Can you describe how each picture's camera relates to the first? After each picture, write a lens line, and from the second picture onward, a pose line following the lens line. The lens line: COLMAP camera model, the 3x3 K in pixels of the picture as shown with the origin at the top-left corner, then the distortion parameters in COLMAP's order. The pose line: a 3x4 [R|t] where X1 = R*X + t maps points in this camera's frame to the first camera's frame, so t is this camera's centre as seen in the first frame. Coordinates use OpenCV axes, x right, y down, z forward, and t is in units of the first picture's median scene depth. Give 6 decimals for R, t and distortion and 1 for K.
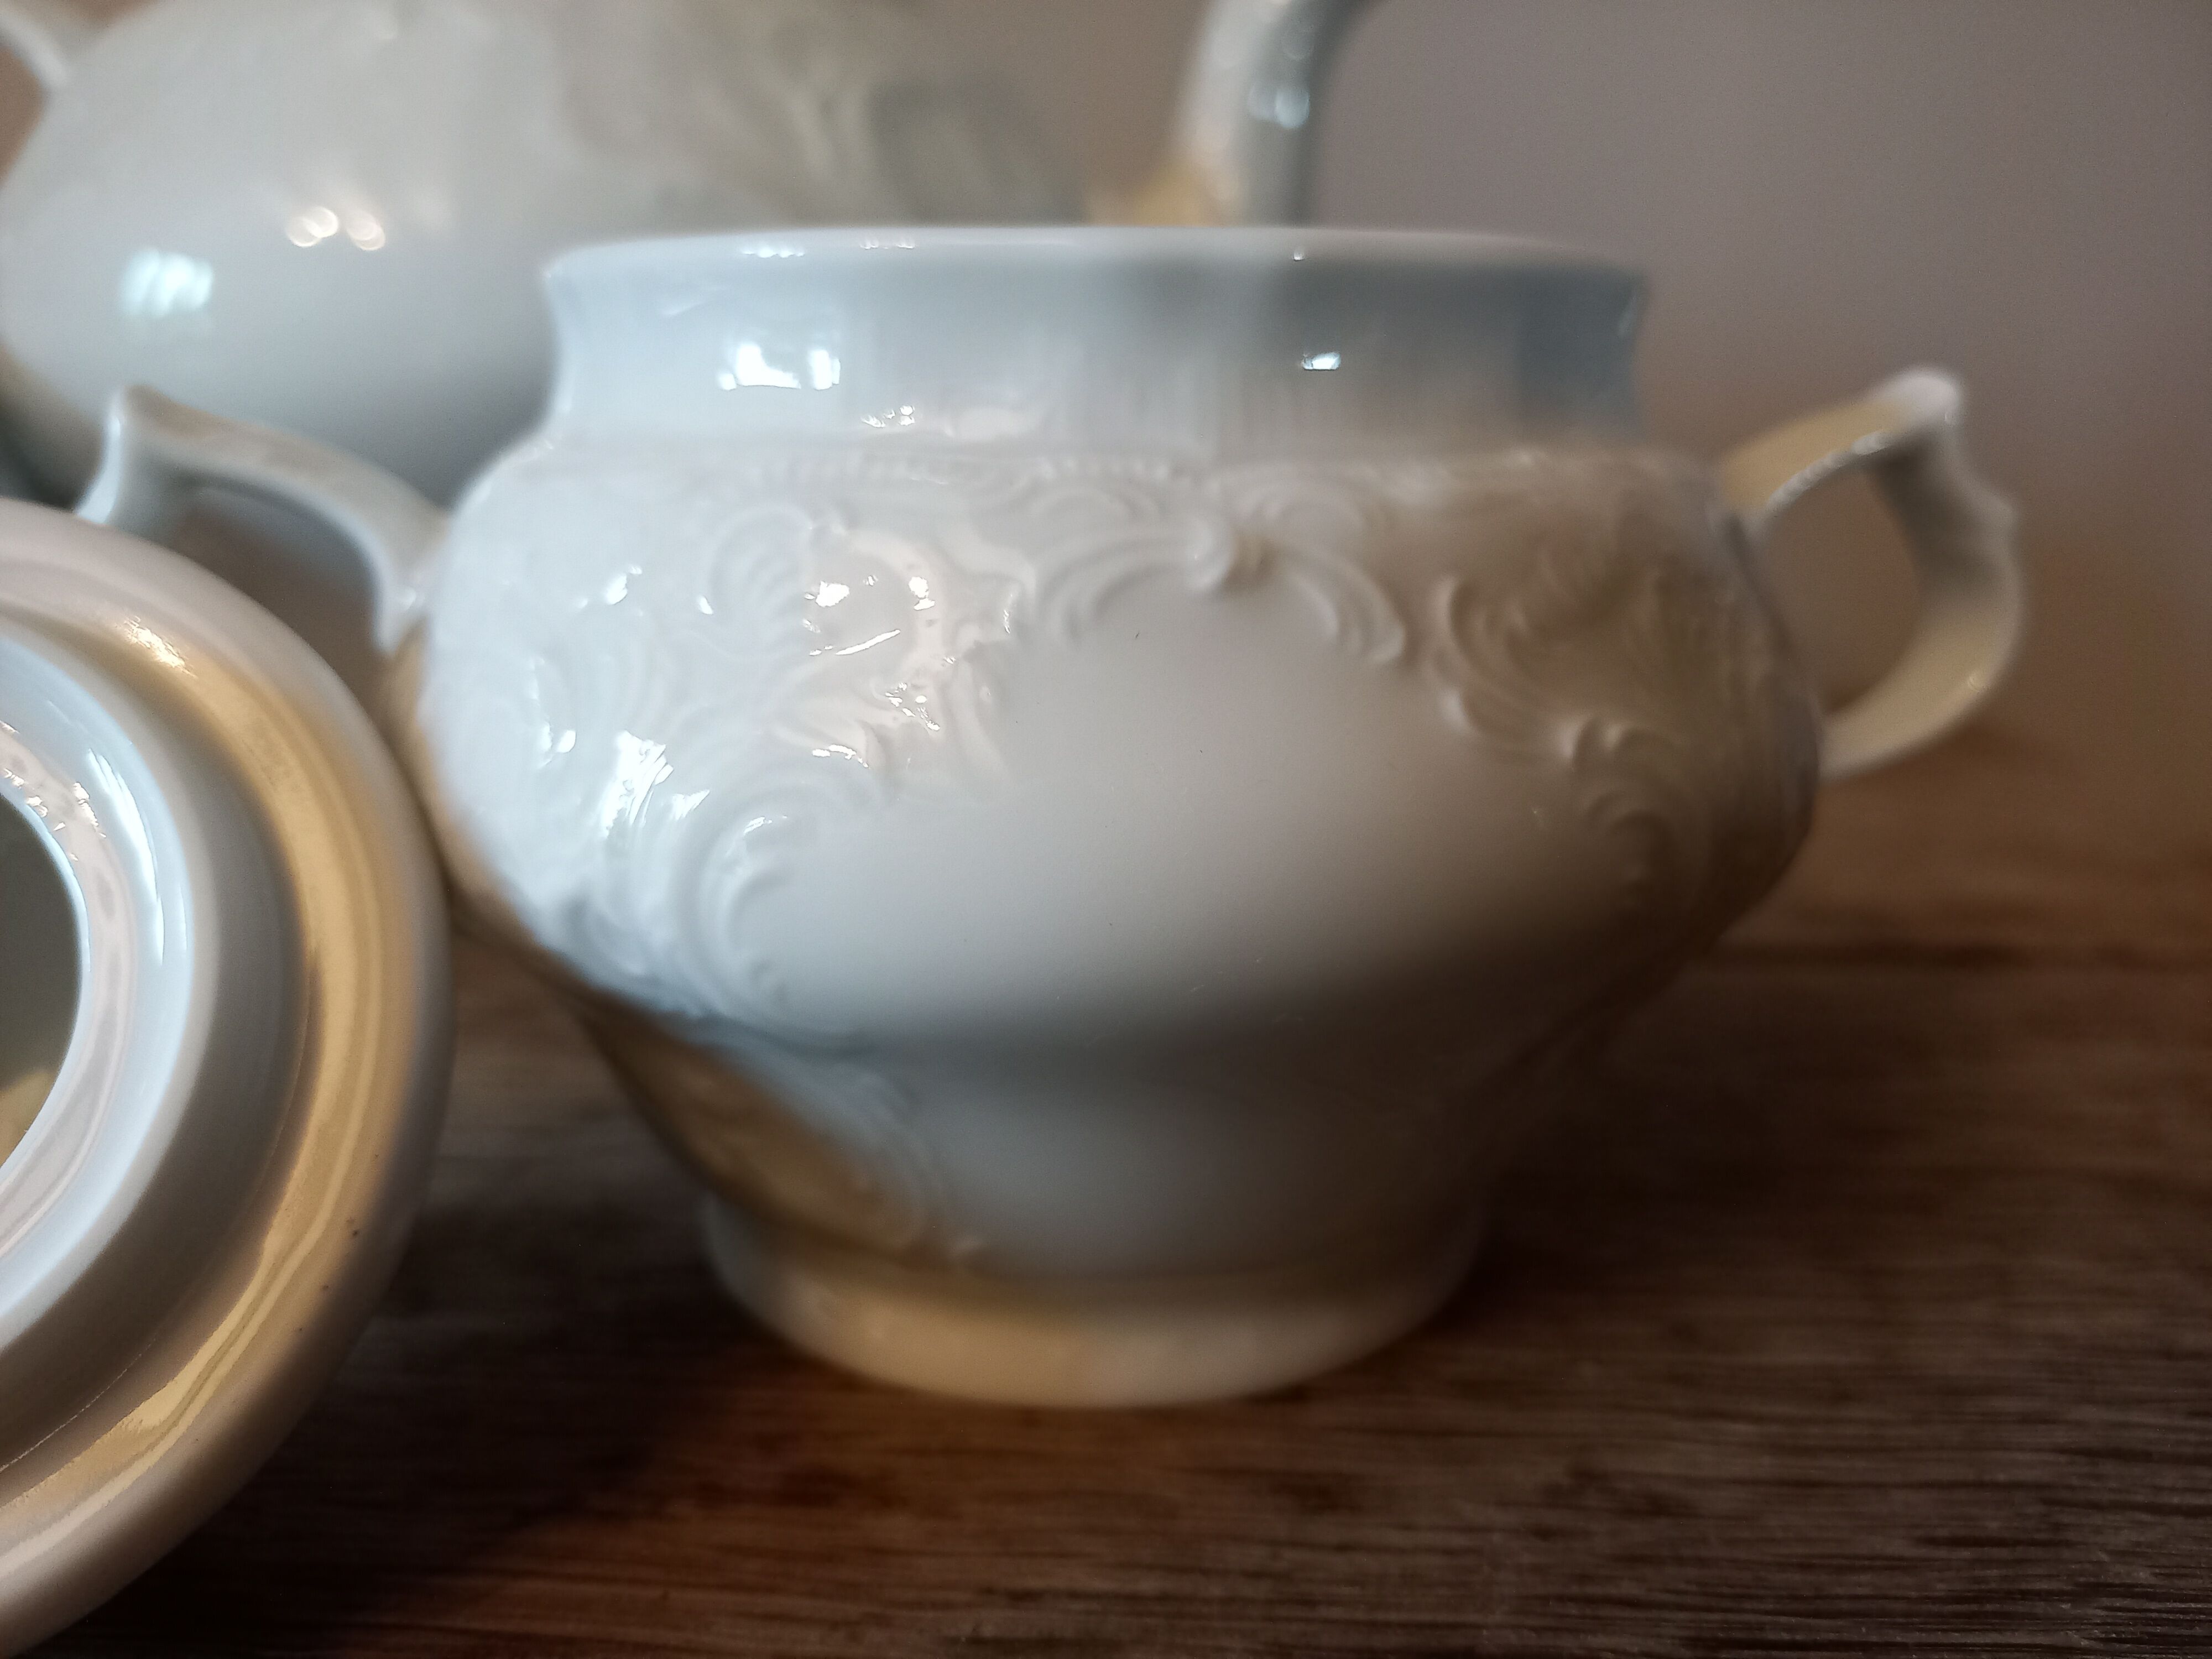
lens RADIAL K [[1848.8, 0, 1110.5], [0, 1848.8, 808.8], [0, 0, 1]] dist [-0.082331, 0.037370]
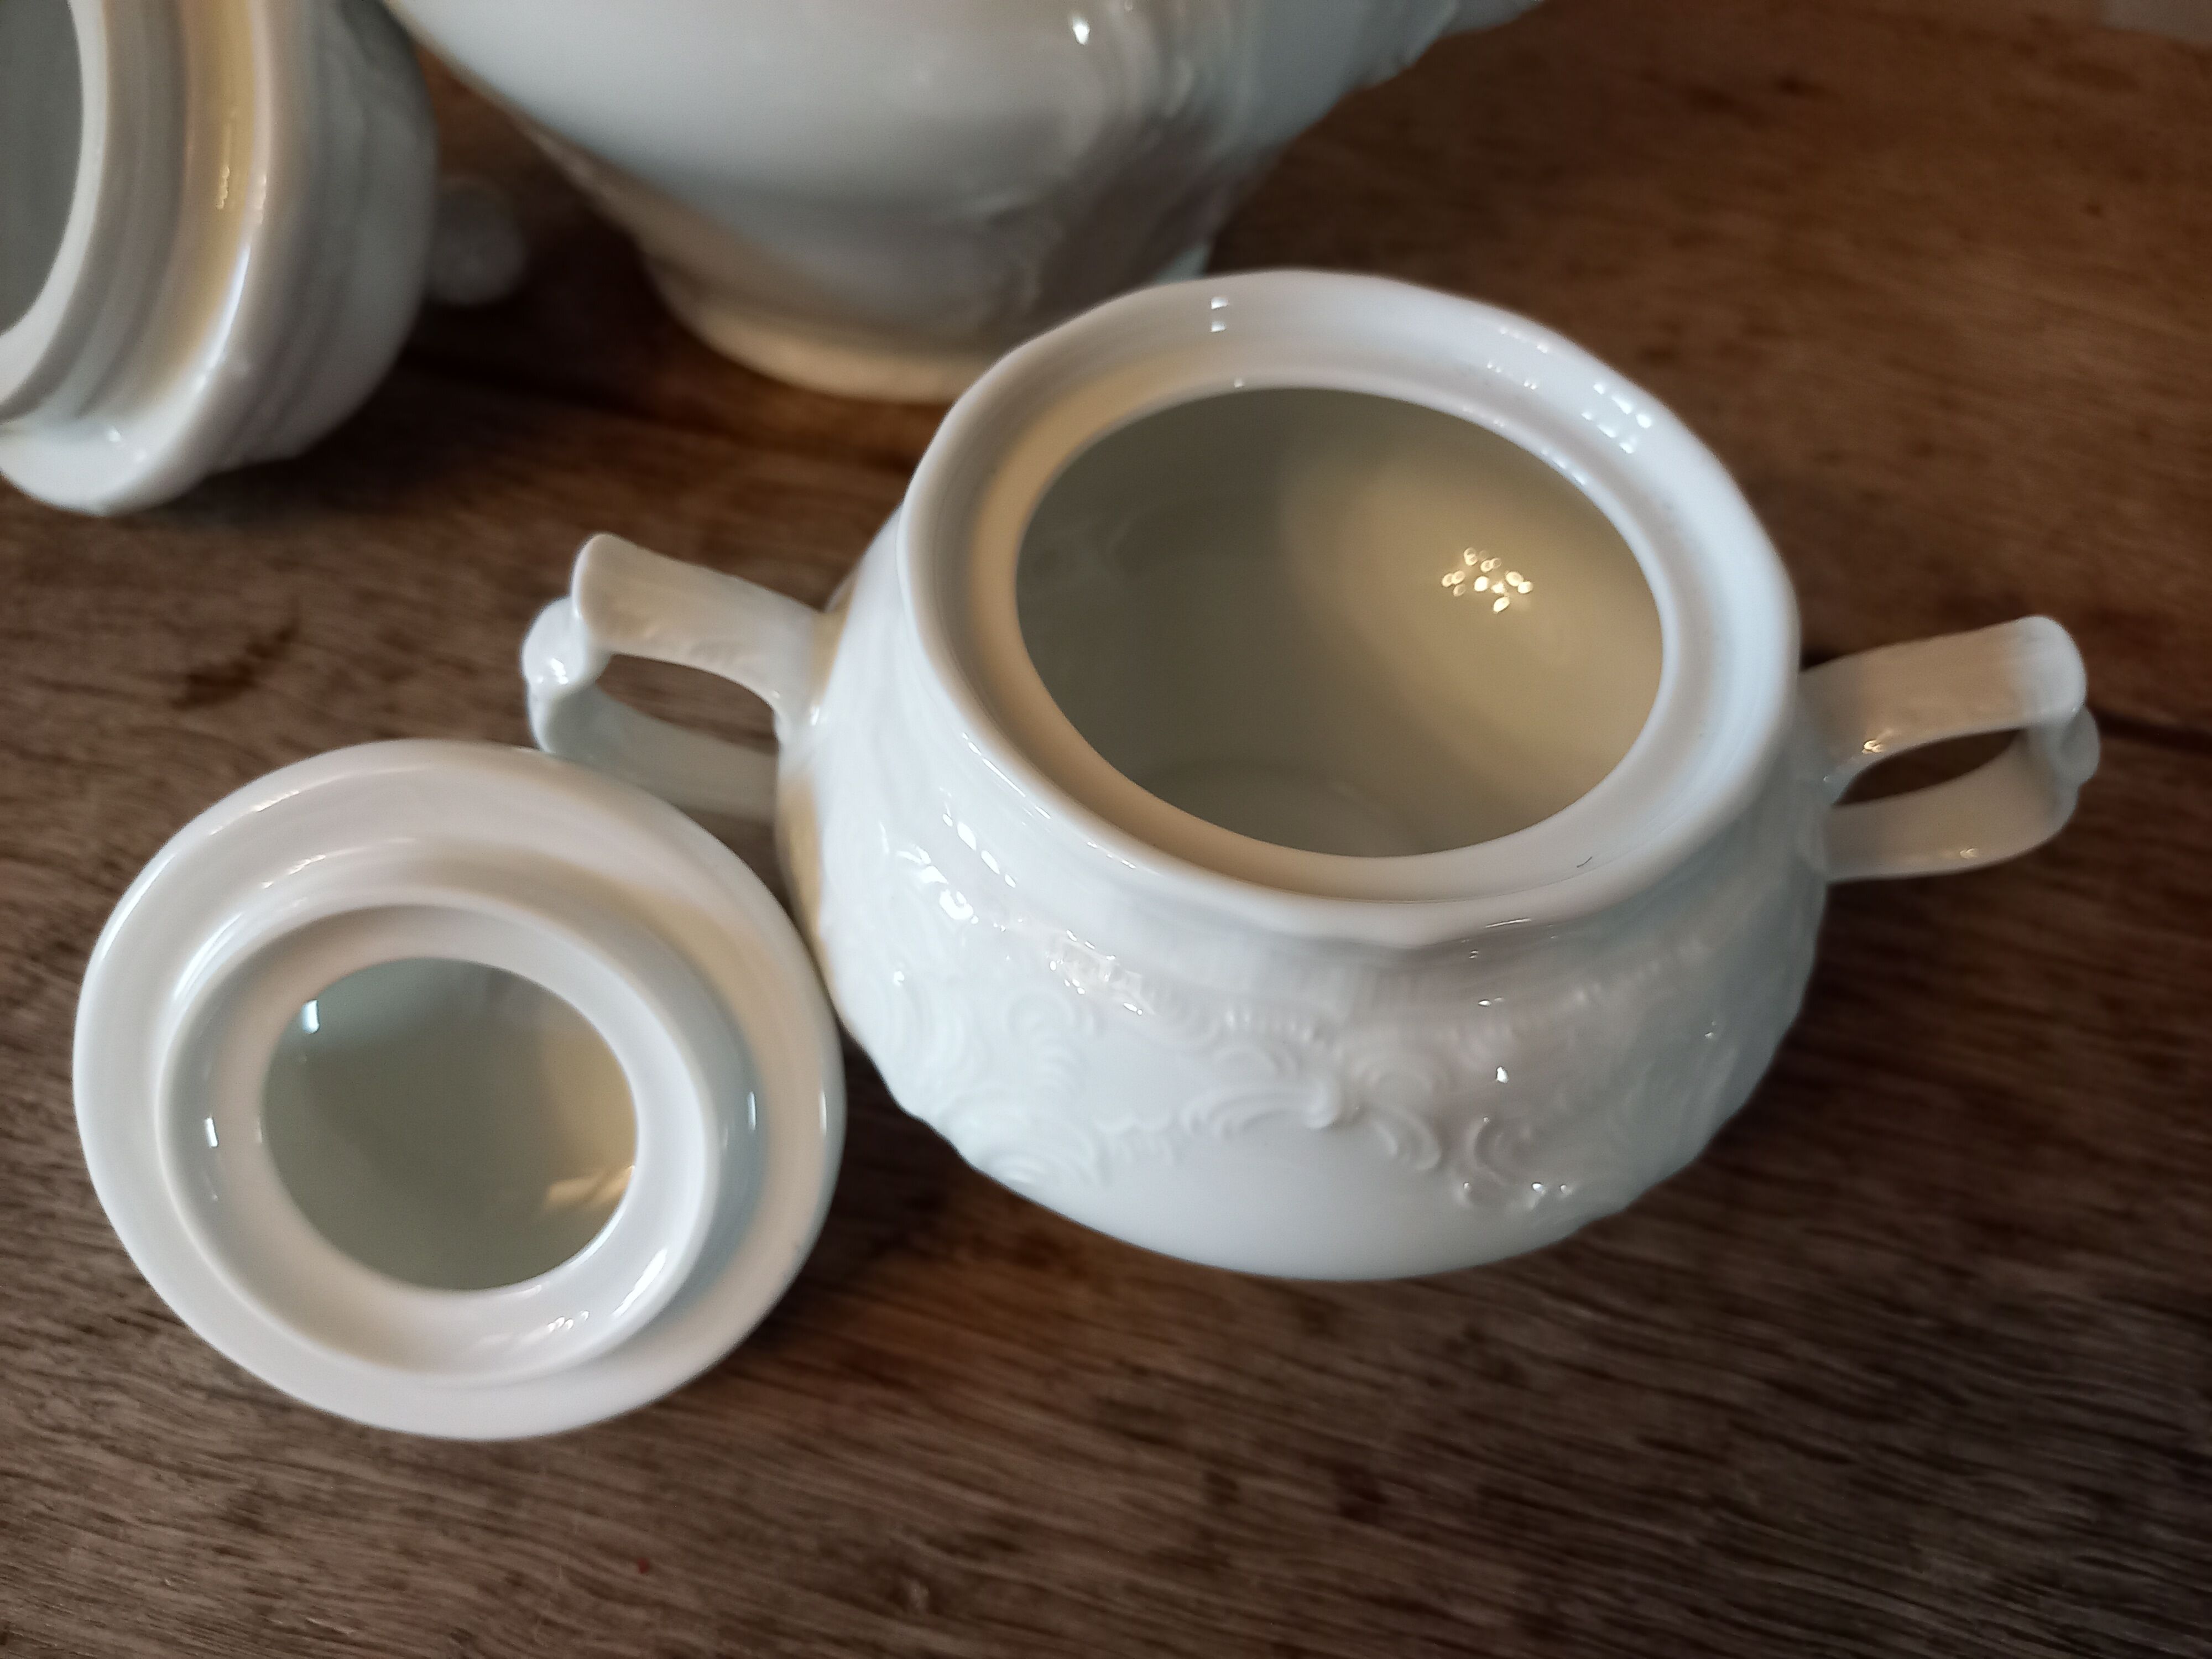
lens RADIAL K [[1716.9, 0, 1089.9], [0, 1716.9, 864.6], [0, 0, 1]] dist [-0.017676, -0.003993]
pose [[0.978310, 0.190729, -0.080827, -0.054283], [-0.085280, 0.726423, 0.681936, -1.135487], [0.188780, -0.660252, 0.726932, 0.051280]]
